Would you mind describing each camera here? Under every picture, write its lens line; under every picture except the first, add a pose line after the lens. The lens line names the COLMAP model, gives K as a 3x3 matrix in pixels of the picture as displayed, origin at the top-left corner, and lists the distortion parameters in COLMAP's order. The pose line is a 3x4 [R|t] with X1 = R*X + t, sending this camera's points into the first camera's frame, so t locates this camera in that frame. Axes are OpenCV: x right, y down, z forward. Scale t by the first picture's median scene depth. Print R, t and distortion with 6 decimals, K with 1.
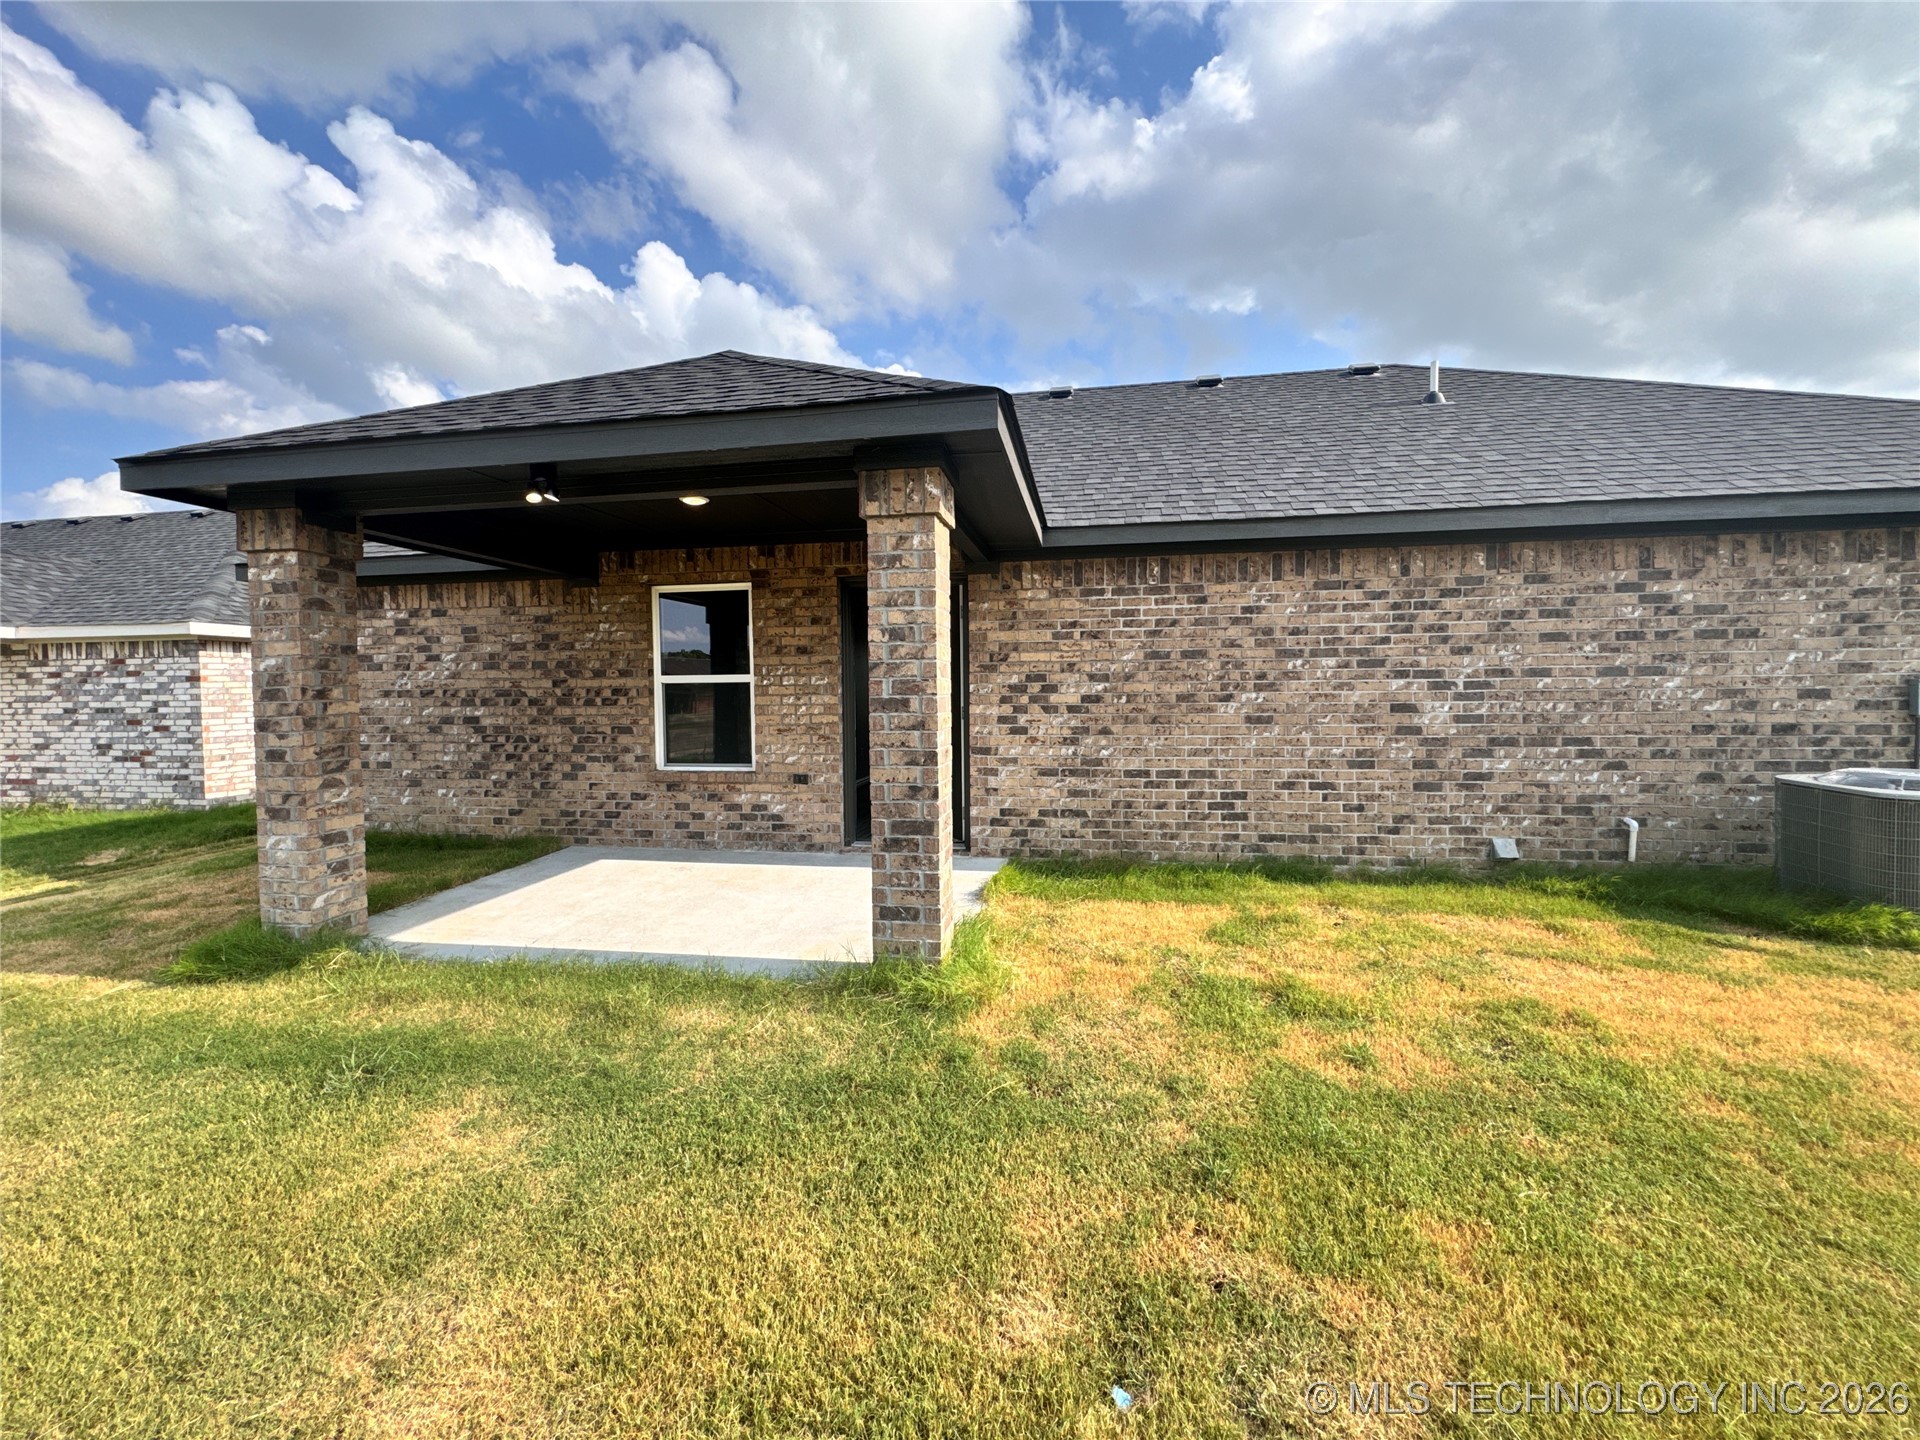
lens RADIAL K [[762.9, 0, 959.3], [0, 762.9, 721.1], [0, 0, 1]] dist [0.000194, -0.000596]
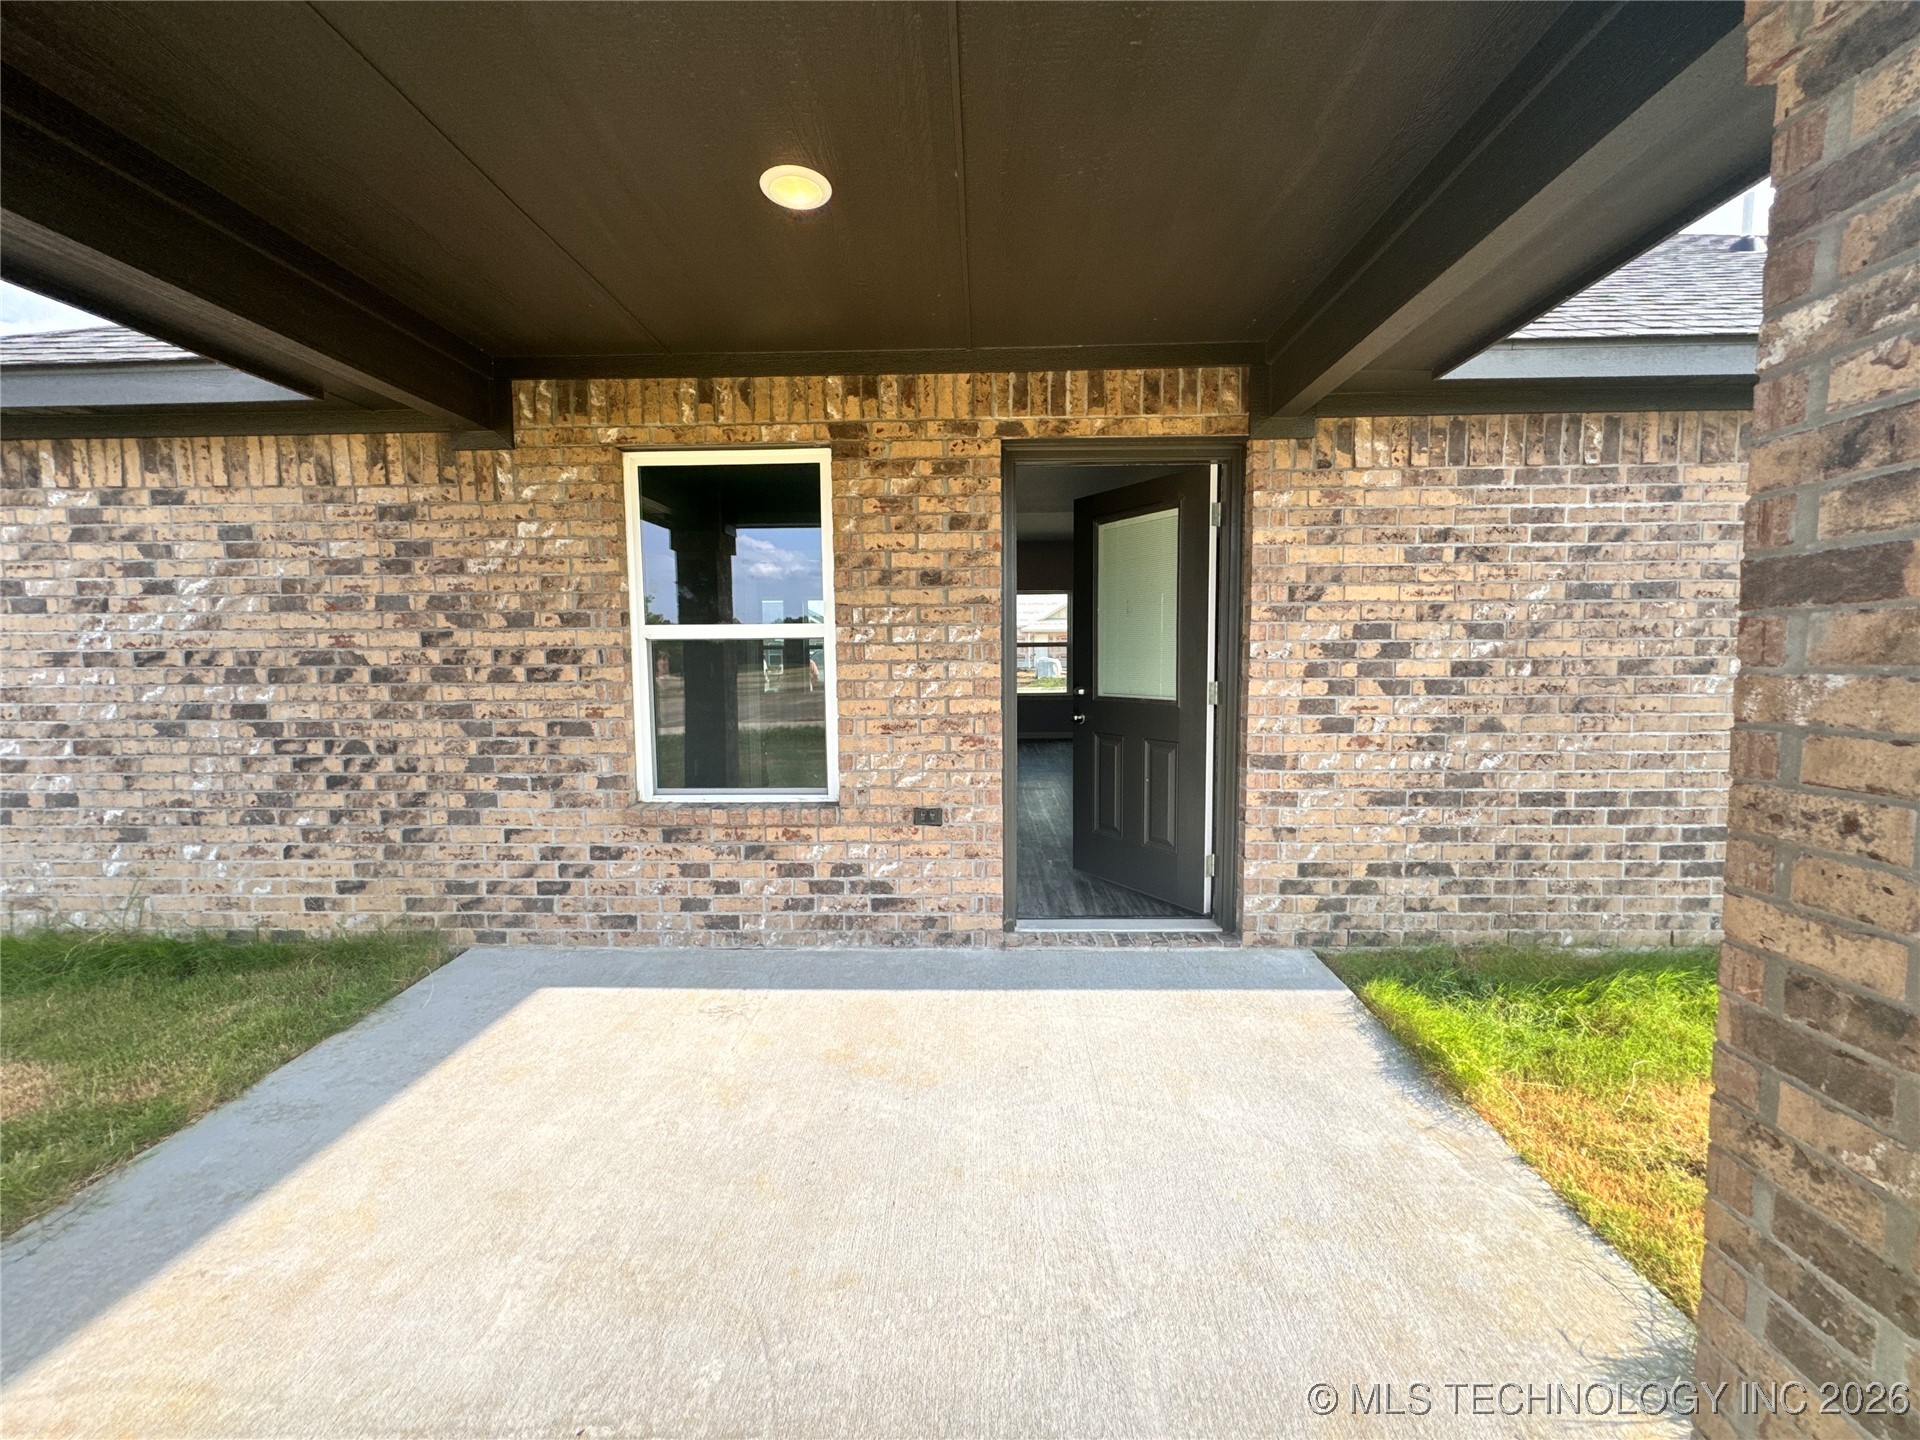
lens RADIAL K [[762.9, 0, 961.5], [0, 762.9, 716.7], [0, 0, 1]] dist [0.000194, -0.000596]
pose [[0.989471, -0.011042, 0.144307, -0.261525], [0.004953, 0.999085, 0.042482, -0.018229], [-0.144644, -0.041320, 0.988621, 0.461336]]
